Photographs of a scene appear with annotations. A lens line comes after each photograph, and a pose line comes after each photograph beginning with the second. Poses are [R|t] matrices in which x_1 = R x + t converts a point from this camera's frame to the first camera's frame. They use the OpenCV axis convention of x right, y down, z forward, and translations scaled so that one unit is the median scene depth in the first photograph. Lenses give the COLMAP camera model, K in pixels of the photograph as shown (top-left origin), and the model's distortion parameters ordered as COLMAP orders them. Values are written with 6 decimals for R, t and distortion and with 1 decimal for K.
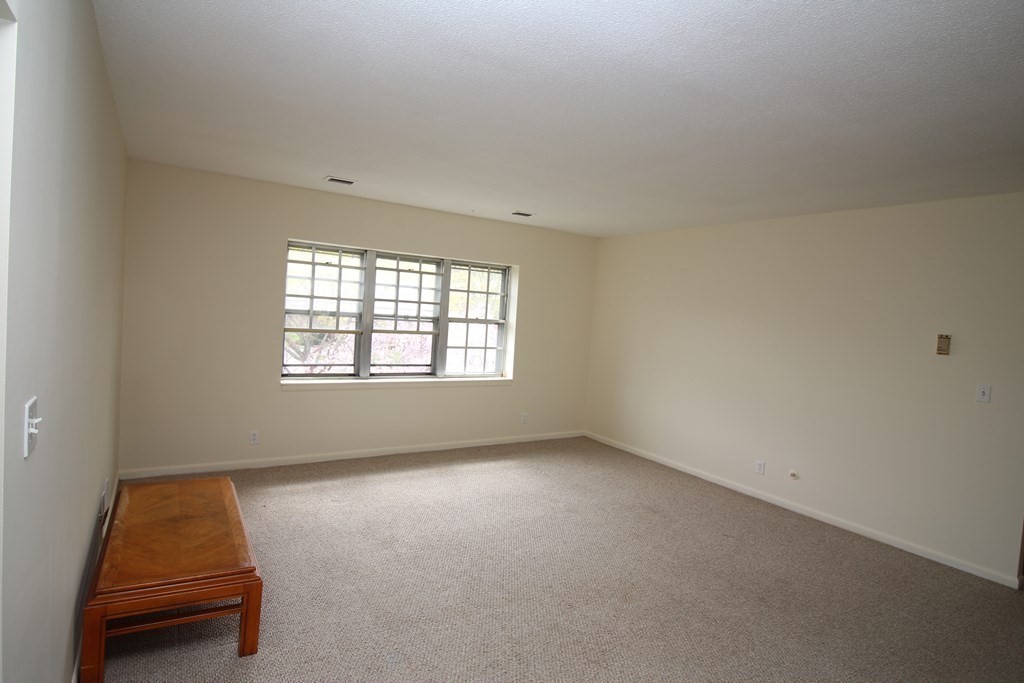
lens RADIAL K [[545.9, 0, 511.2], [0, 545.9, 348.4], [0, 0, 1]] dist [-0.003322, -0.000059]
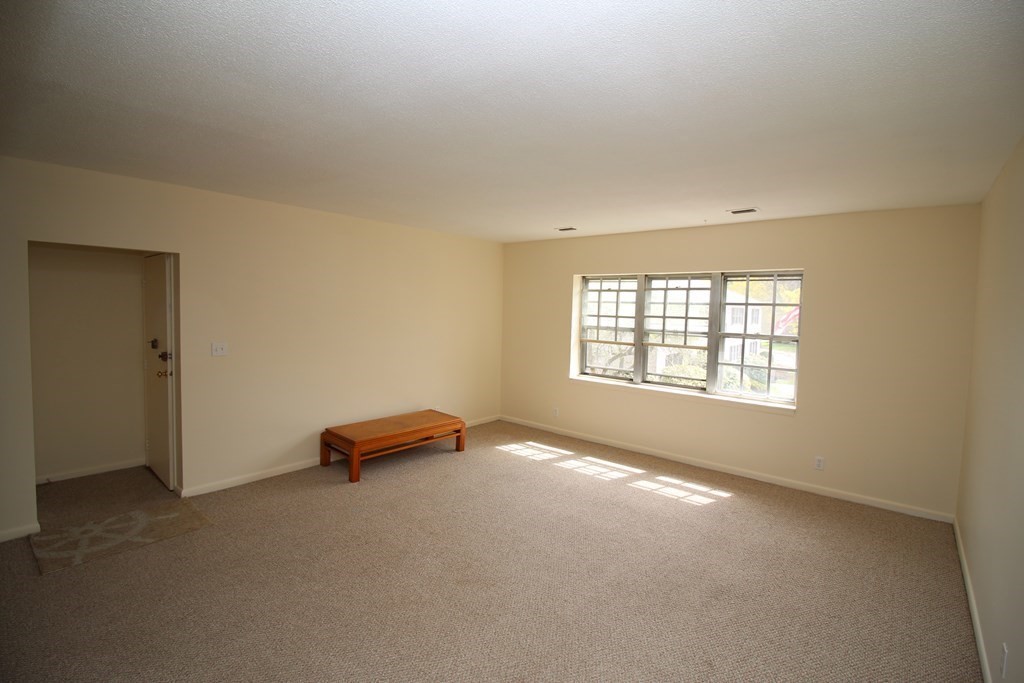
lens RADIAL K [[478.8, 0, 510.8], [0, 478.8, 333.7], [0, 0, 1]] dist [-0.001905, -0.010101]
pose [[0.306087, -0.009354, -0.951957, 0.593263], [-0.078633, 0.996286, -0.035073, 0.004045], [0.948750, 0.085591, 0.304215, 0.408982]]
